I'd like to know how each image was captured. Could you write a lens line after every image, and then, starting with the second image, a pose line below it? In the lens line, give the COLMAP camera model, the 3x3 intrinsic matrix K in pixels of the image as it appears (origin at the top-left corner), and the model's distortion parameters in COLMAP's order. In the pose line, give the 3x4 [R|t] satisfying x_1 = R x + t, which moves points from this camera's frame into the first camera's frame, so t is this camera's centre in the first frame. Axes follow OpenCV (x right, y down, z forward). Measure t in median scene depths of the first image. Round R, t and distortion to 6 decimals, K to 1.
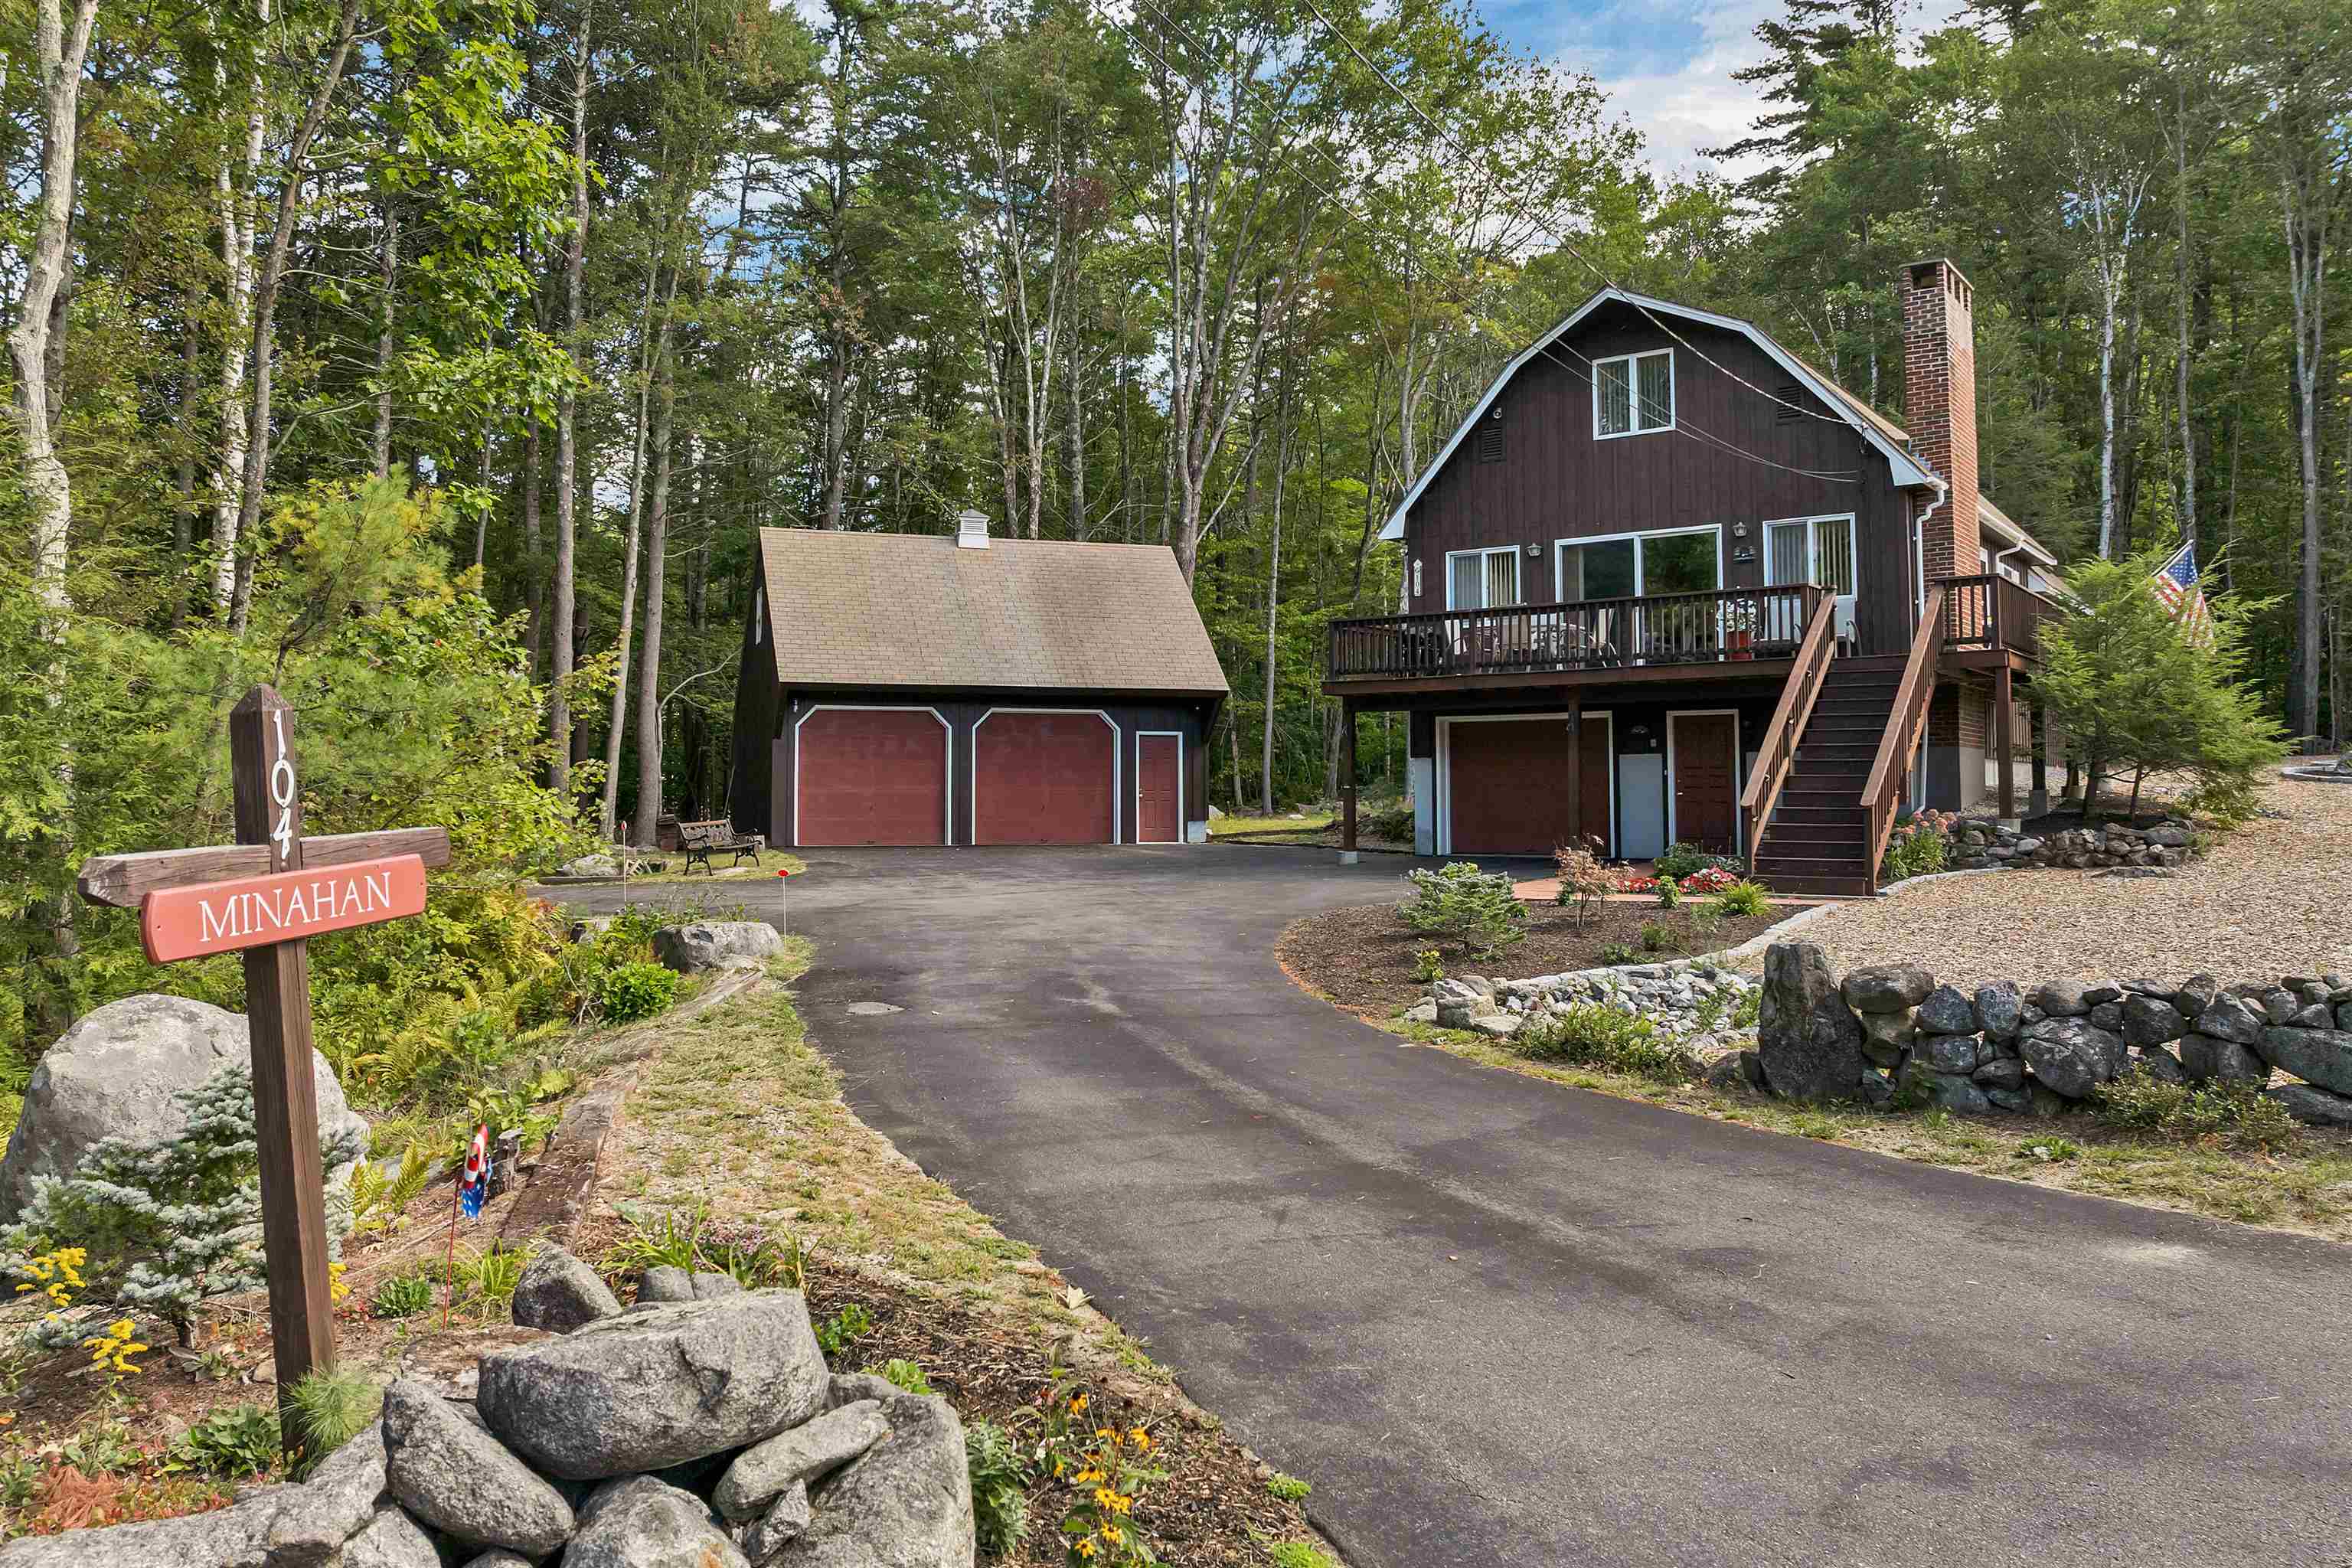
lens RADIAL K [[1752.6, 0, 1038.3], [0, 1752.6, 723.9], [0, 0, 1]] dist [-0.027920, -0.009787]
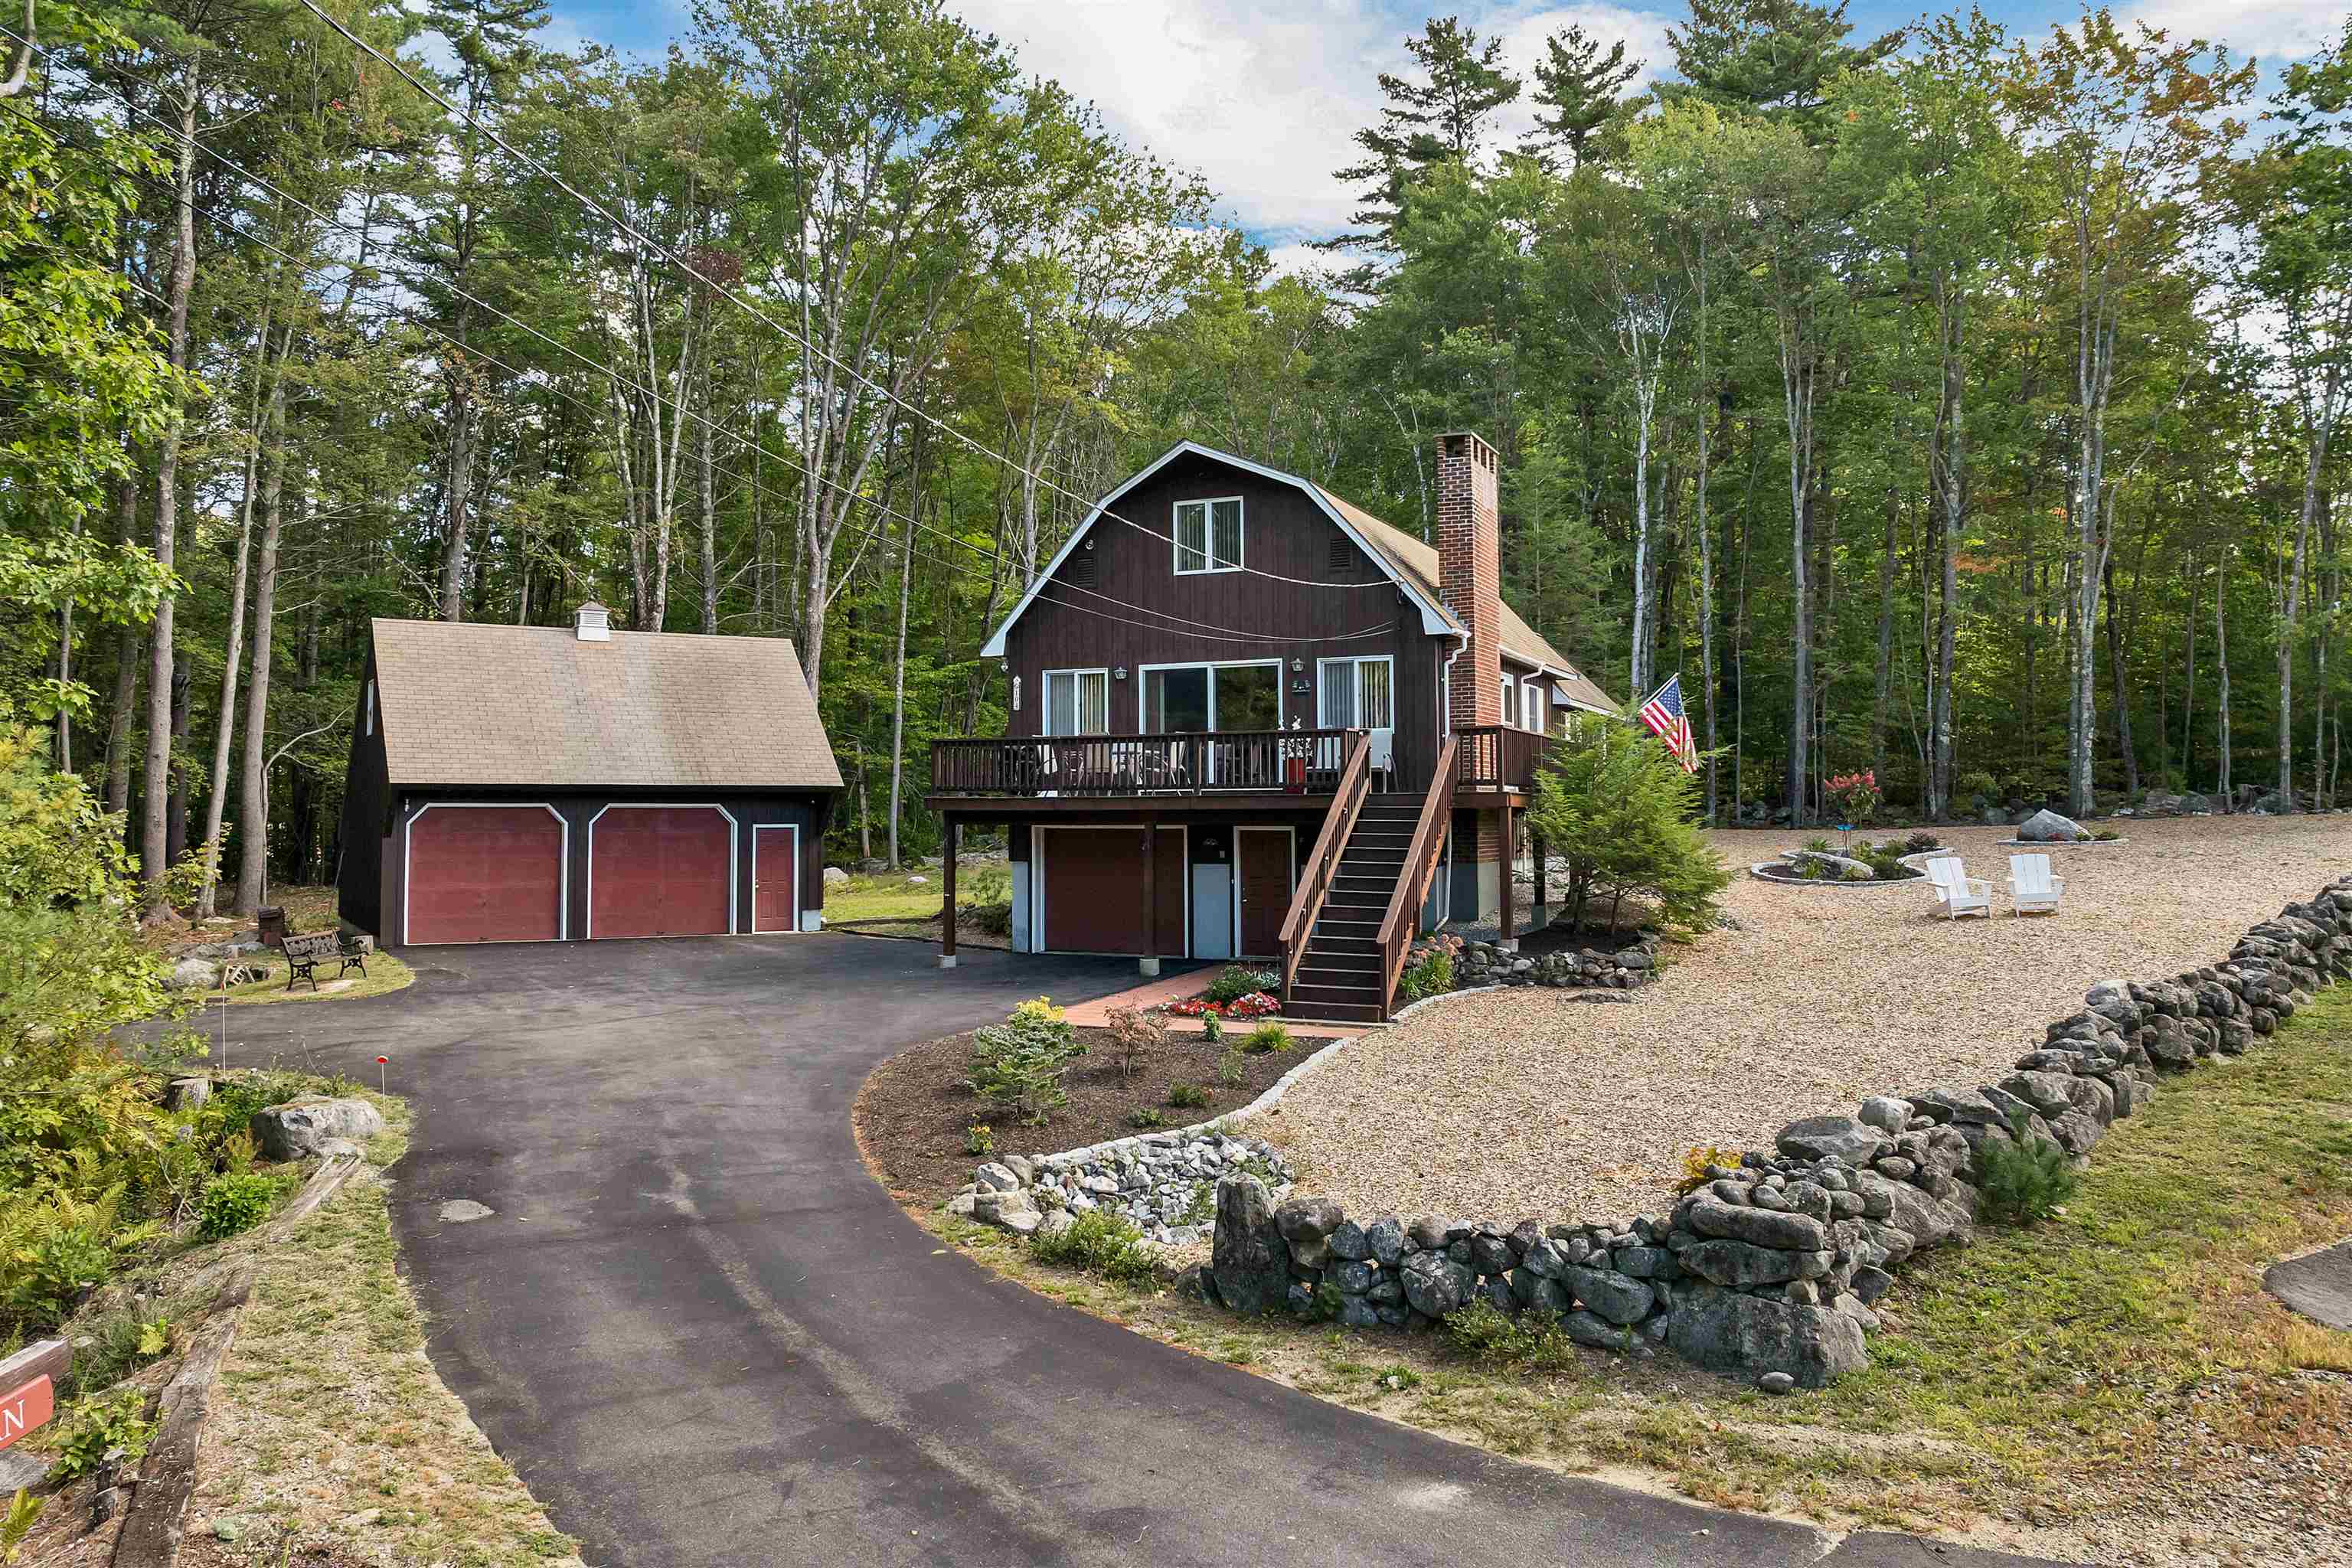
lens RADIAL K [[1752.6, 0, 1038.3], [0, 1752.6, 723.9], [0, 0, 1]] dist [-0.027920, -0.009787]
pose [[0.979279, 0.010796, 0.202226, 0.014288], [-0.009335, 0.999923, -0.008178, -0.061309], [-0.202299, 0.006120, 0.979305, -0.059130]]
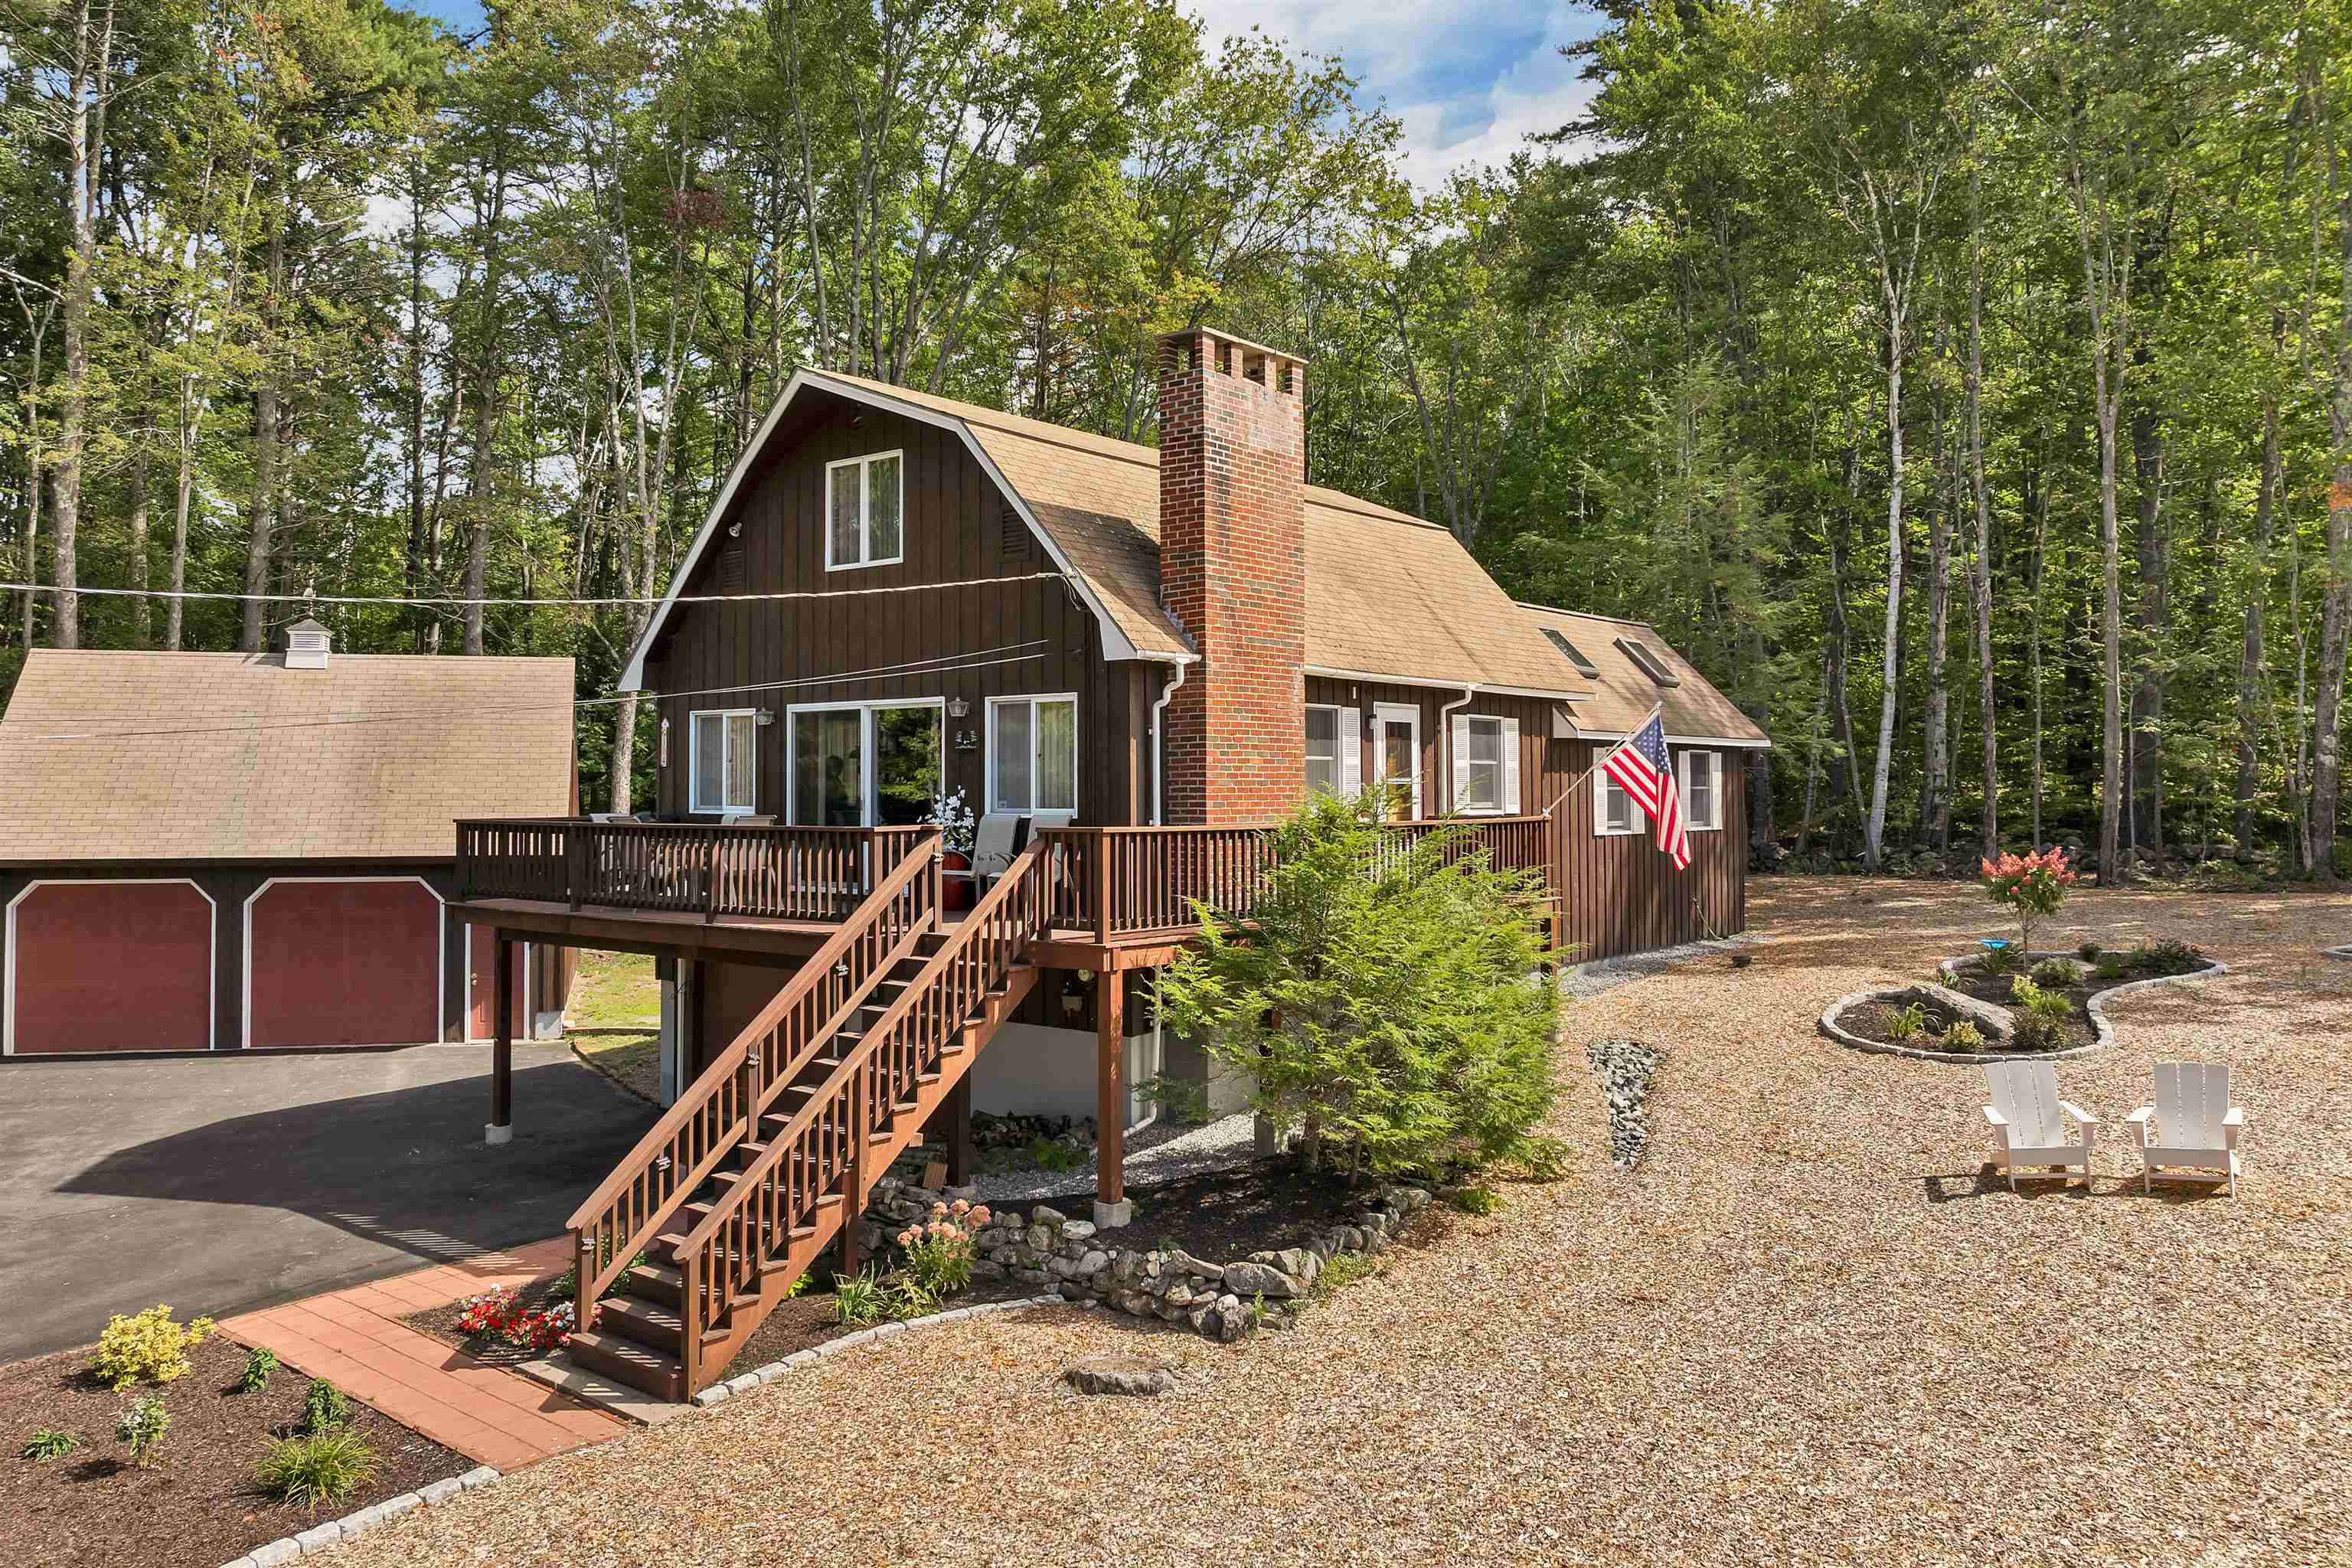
lens RADIAL K [[1752.6, 0, 1038.3], [0, 1752.6, 723.9], [0, 0, 1]] dist [-0.027920, -0.009787]
pose [[0.999018, -0.001828, -0.044266, 0.453629], [0.002301, 0.999941, 0.010641, -0.109053], [0.044244, -0.010733, 0.998963, 0.271692]]
